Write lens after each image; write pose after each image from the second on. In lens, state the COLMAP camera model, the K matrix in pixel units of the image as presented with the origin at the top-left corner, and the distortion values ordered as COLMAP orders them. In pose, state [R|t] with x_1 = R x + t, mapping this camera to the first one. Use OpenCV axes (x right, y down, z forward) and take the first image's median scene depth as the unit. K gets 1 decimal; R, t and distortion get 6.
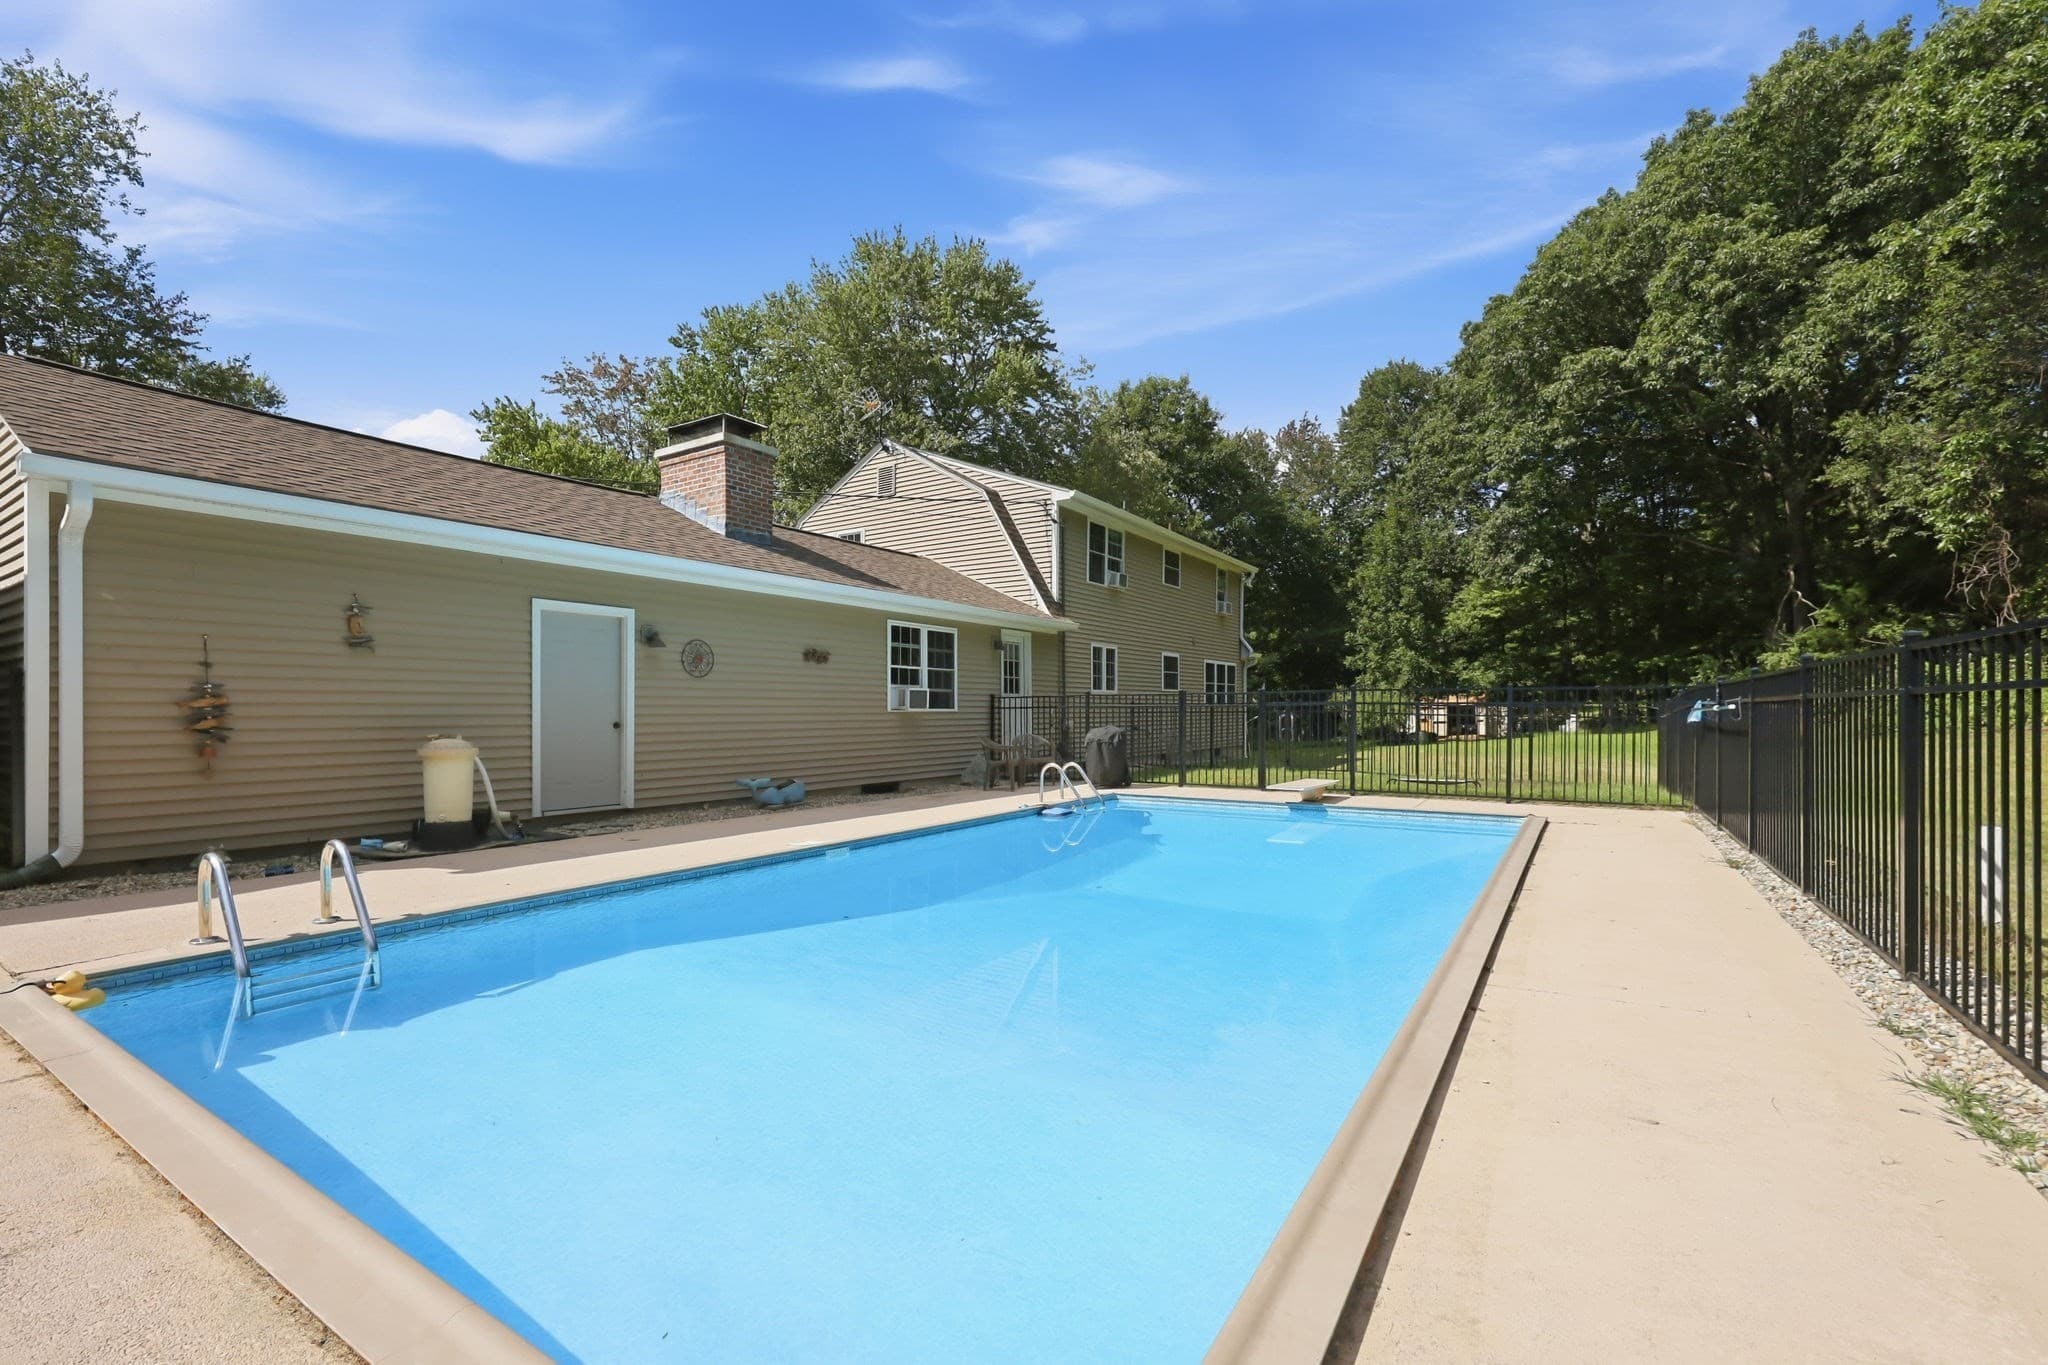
lens RADIAL K [[861.7, 0, 1040.2], [0, 861.7, 706.3], [0, 0, 1]] dist [0.000881, 0.000020]
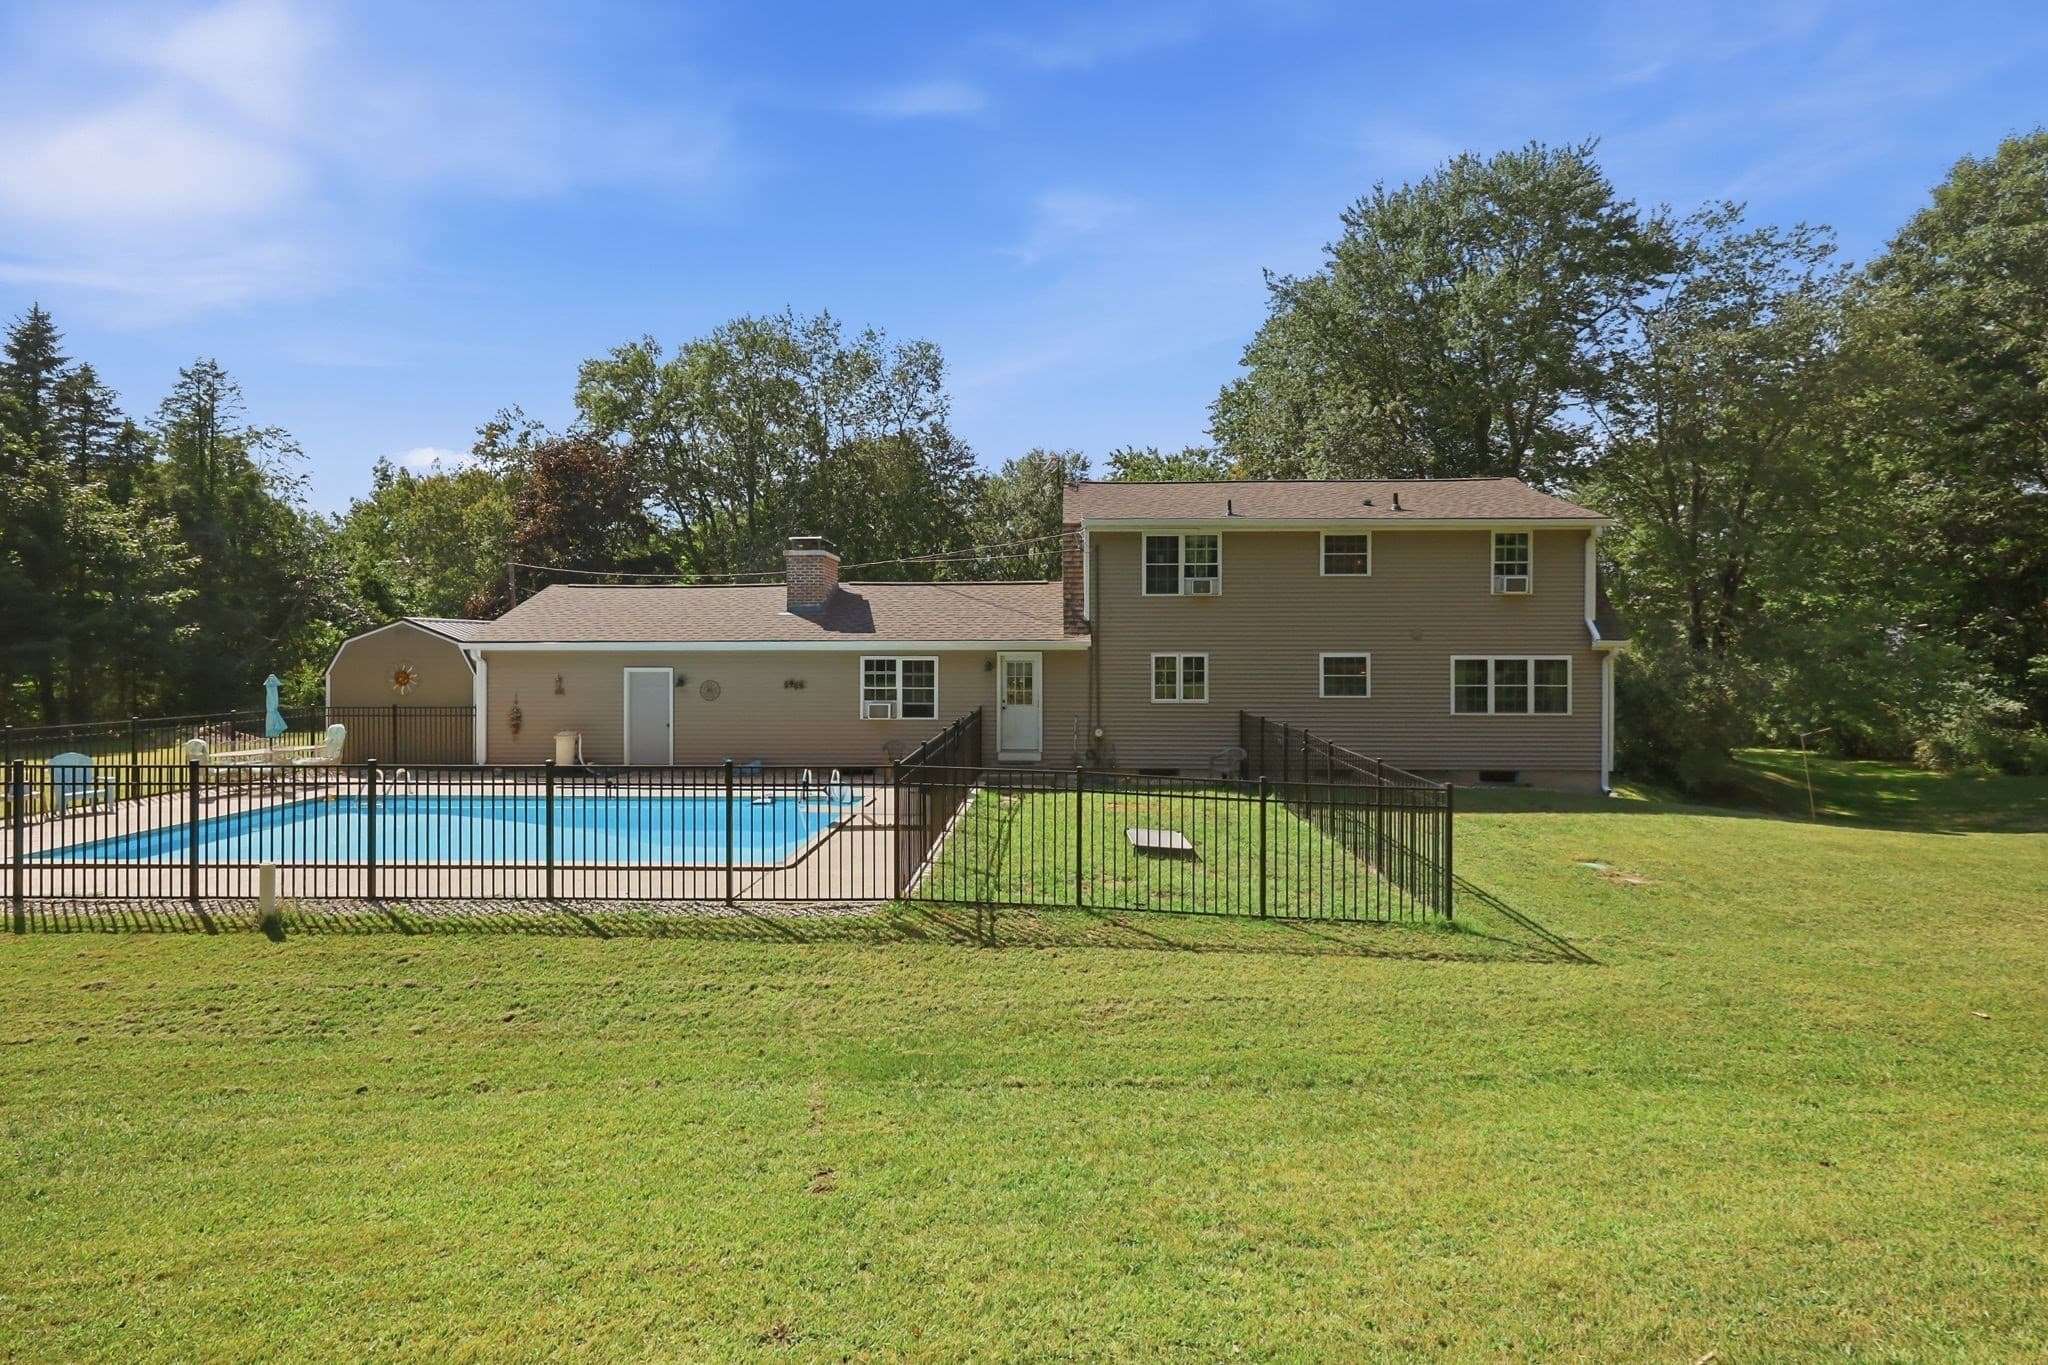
lens RADIAL K [[846.6, 0, 1028.7], [0, 846.6, 640.4], [0, 0, 1]] dist [0.013382, 0.000017]
pose [[0.516326, -0.017855, -0.856206, 0.819494], [0.002218, 0.999807, -0.019512, -0.067612], [0.856389, 0.008175, 0.516266, 0.345709]]
